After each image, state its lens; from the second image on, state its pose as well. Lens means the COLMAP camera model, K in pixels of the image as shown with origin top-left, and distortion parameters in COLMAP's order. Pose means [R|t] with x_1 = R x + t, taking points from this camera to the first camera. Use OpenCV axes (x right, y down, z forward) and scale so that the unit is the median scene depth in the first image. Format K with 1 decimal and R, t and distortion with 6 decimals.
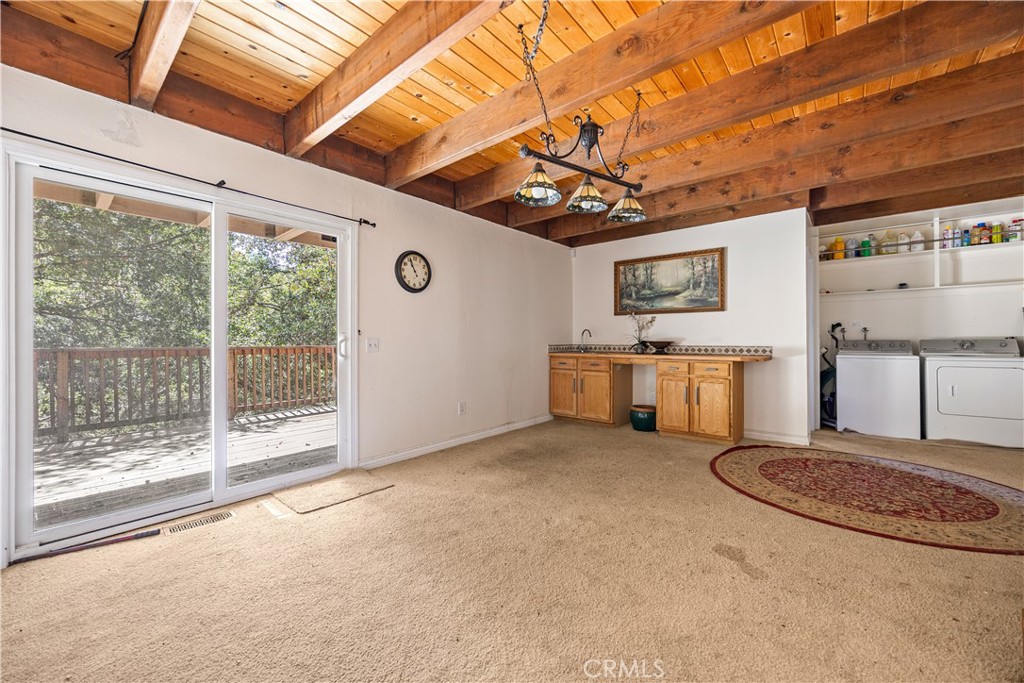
lens RADIAL K [[399.7, 0, 512.0], [0, 399.7, 337.4], [0, 0, 1]] dist [-0.005186, 0.000143]
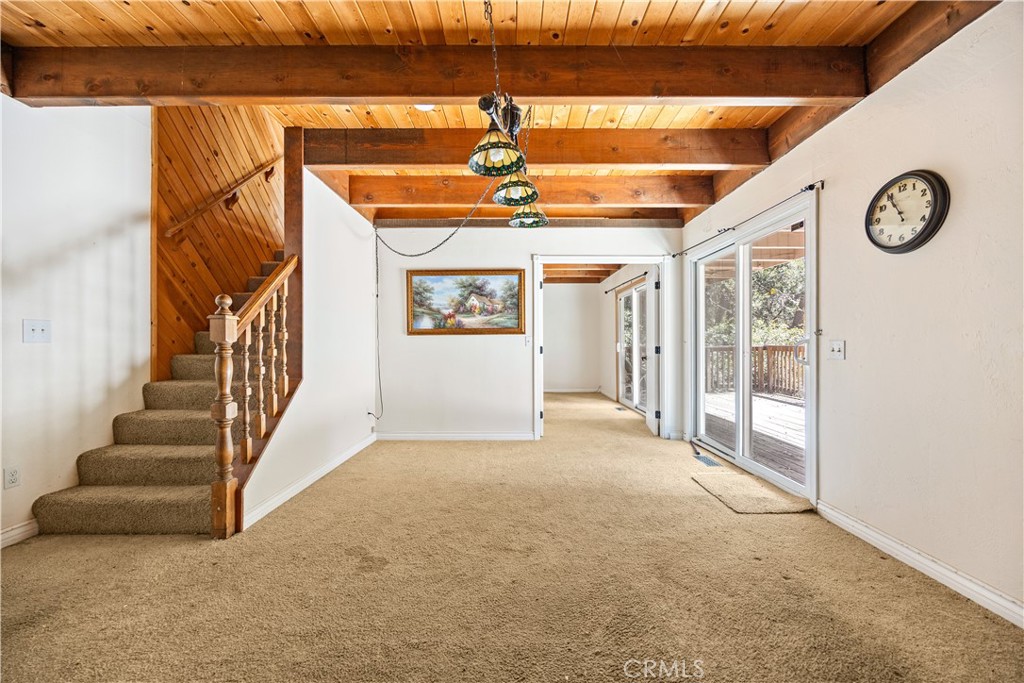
lens RADIAL K [[399.7, 0, 513.8], [0, 399.7, 341.7], [0, 0, 1]] dist [-0.005186, 0.000143]
pose [[-0.766866, 0.002658, -0.641801, 0.583144], [0.009059, 0.999937, -0.006683, 0.005671], [0.641743, -0.010939, -0.766842, 1.274032]]
